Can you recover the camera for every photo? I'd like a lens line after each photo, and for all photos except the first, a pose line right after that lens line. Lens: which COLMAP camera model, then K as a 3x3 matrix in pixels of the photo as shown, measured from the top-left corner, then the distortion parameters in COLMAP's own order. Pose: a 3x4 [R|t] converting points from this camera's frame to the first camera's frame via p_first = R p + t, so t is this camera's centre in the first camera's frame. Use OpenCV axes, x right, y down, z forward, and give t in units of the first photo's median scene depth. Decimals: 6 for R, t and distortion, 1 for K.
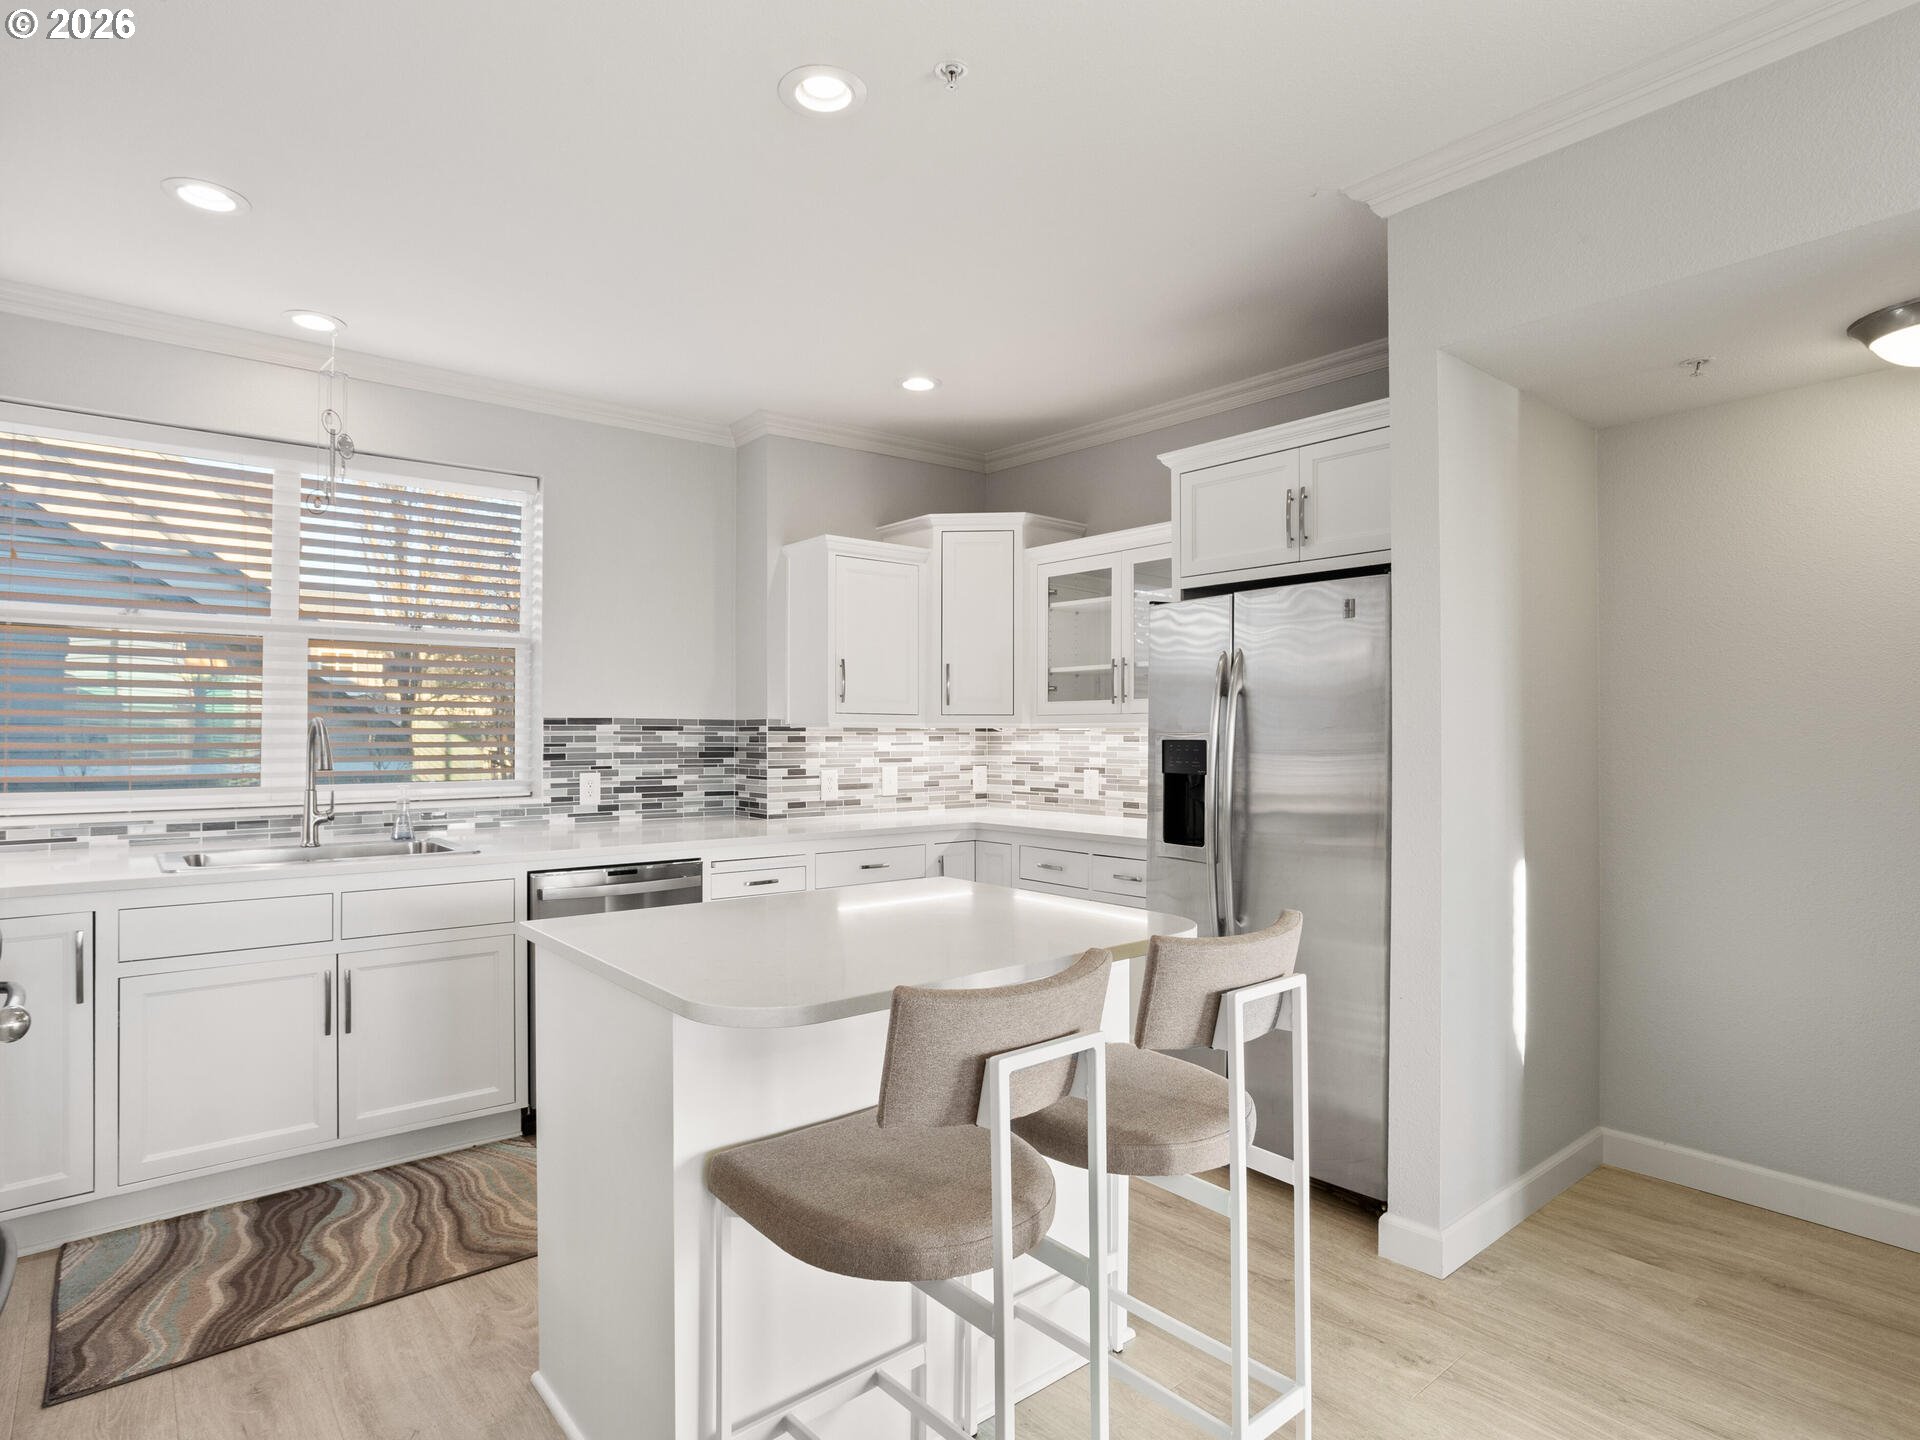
lens RADIAL K [[1087.1, 0, 960.0], [0, 1087.1, 720.0], [0, 0, 1]] dist [-0.059448, 0.047390]
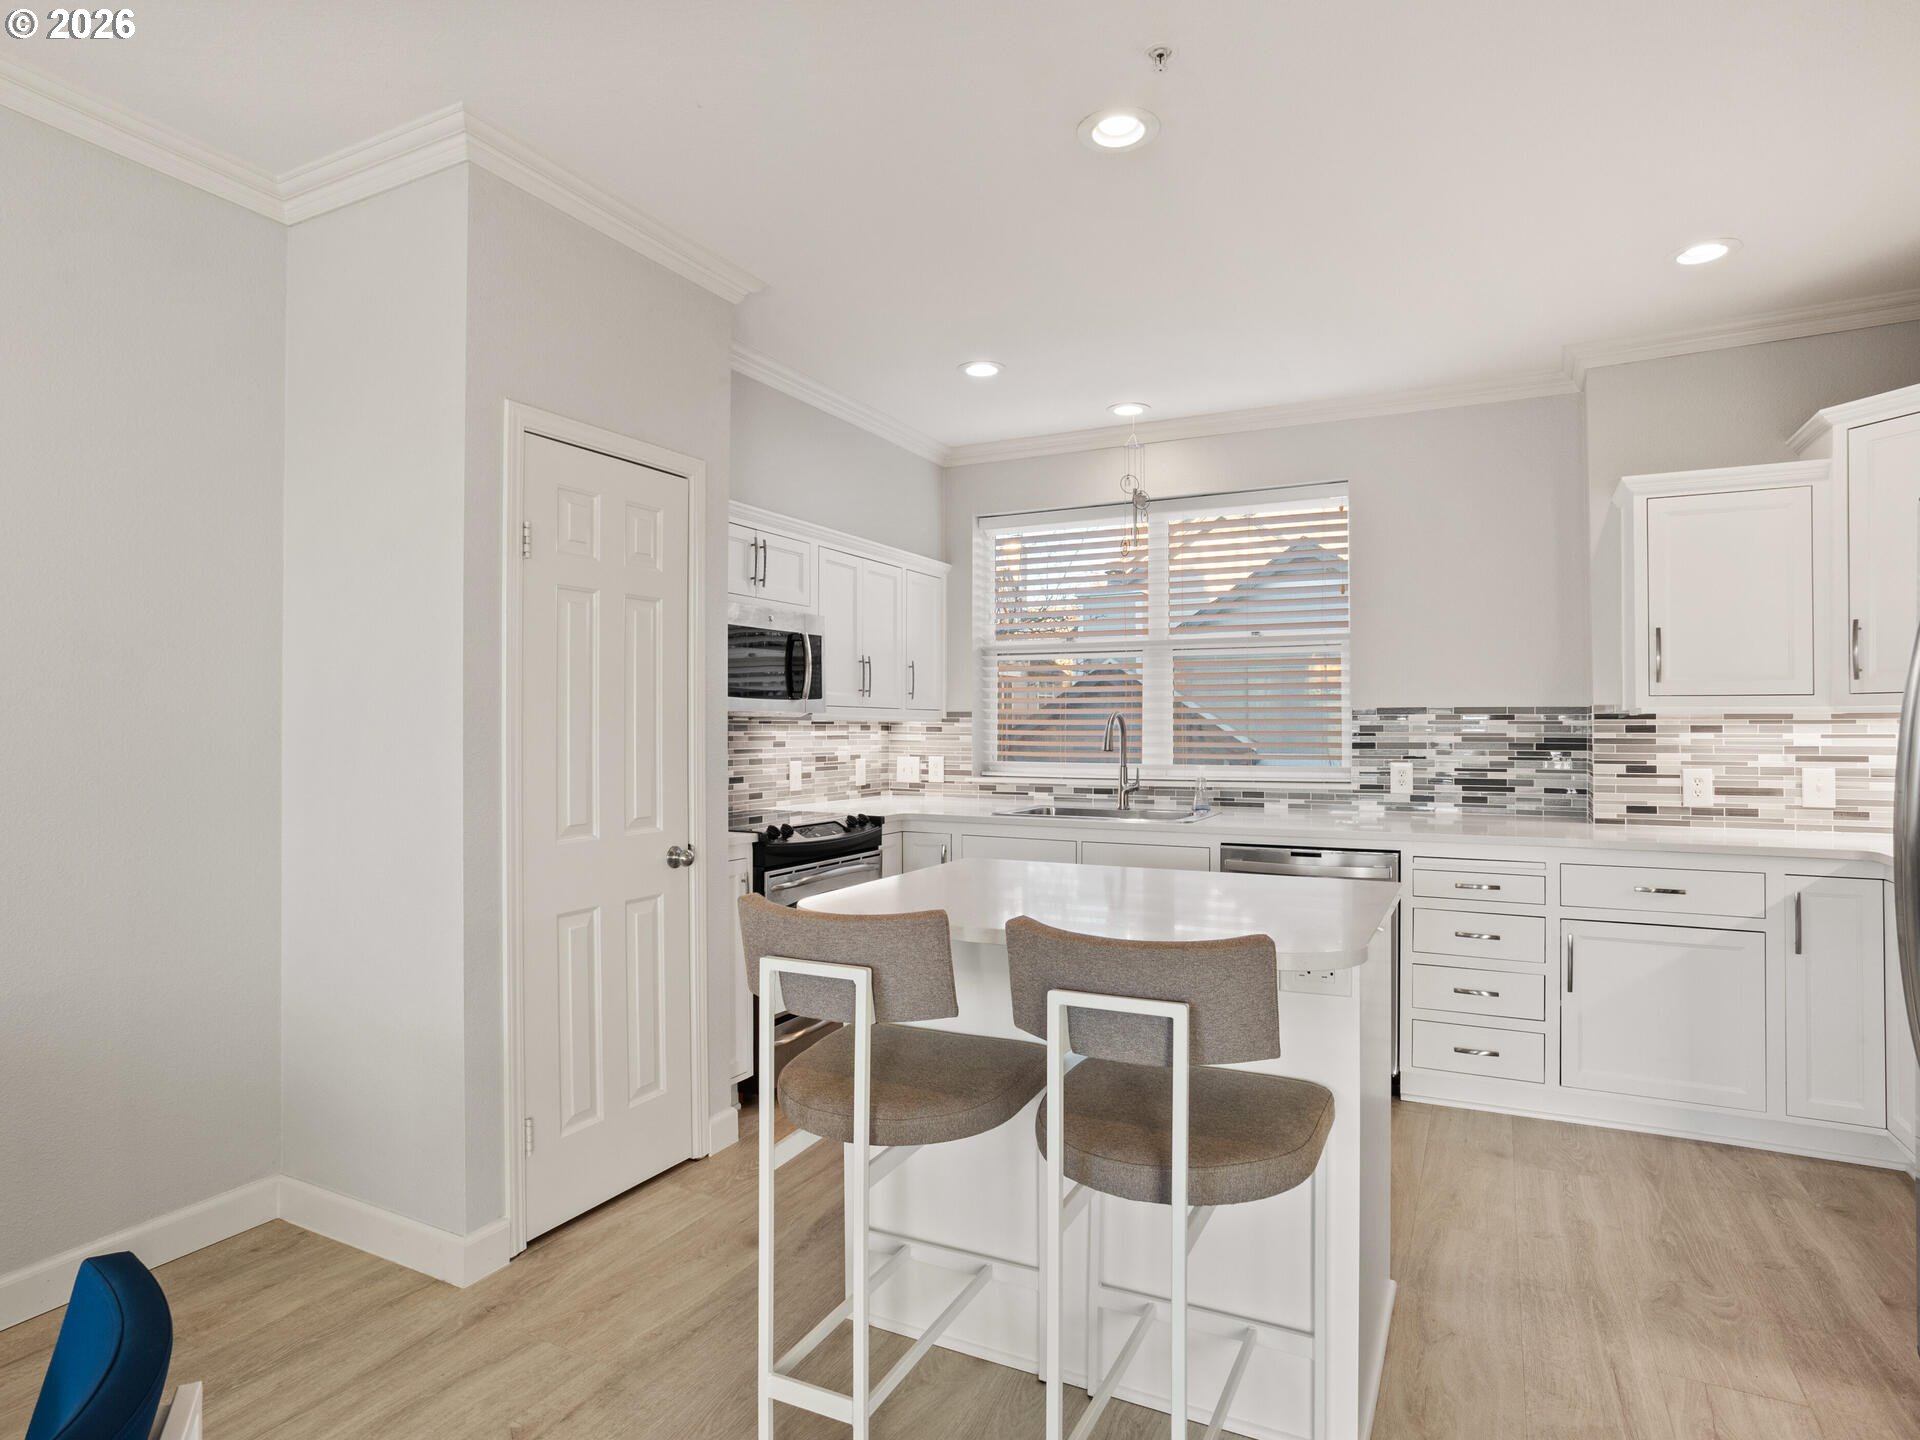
lens RADIAL K [[1066.2, 0, 916.0], [0, 1066.2, 716.5], [0, 0, 1]] dist [-0.048919, 0.031716]
pose [[0.388869, -0.010196, -0.921236, 0.370518], [0.011702, 0.999913, -0.006128, 0.006794], [0.921219, -0.008398, 0.388955, 0.193221]]
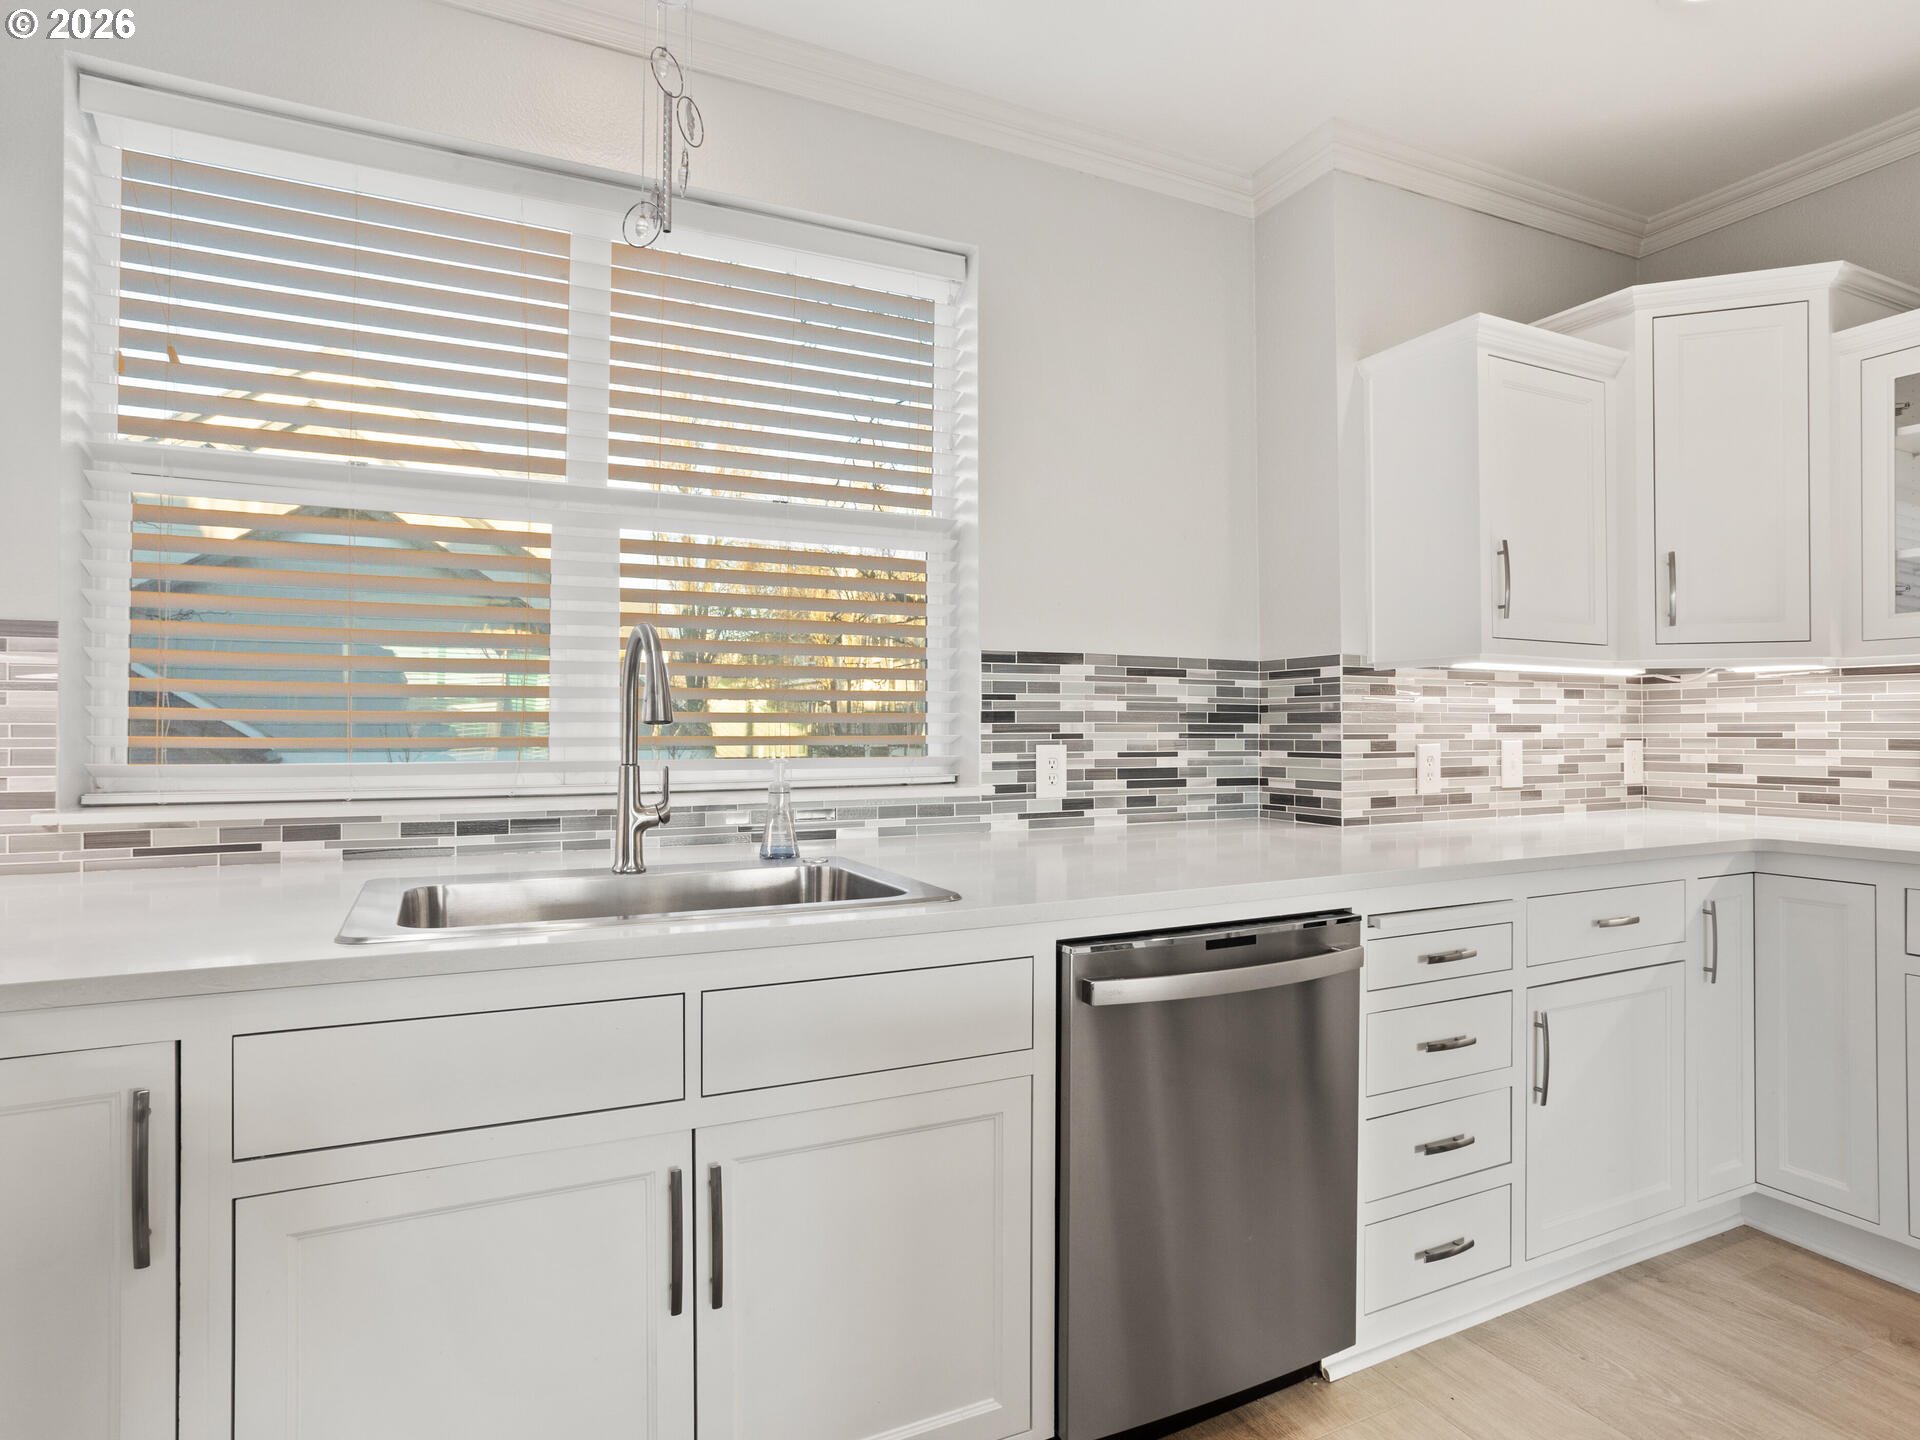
lens RADIAL K [[1087.1, 0, 960.0], [0, 1087.1, 720.0], [0, 0, 1]] dist [-0.059448, 0.047390]
pose [[0.973494, -0.002202, -0.228703, -0.243089], [0.003348, 0.999984, 0.004623, 0.030919], [0.228689, -0.005266, 0.973485, 0.386736]]
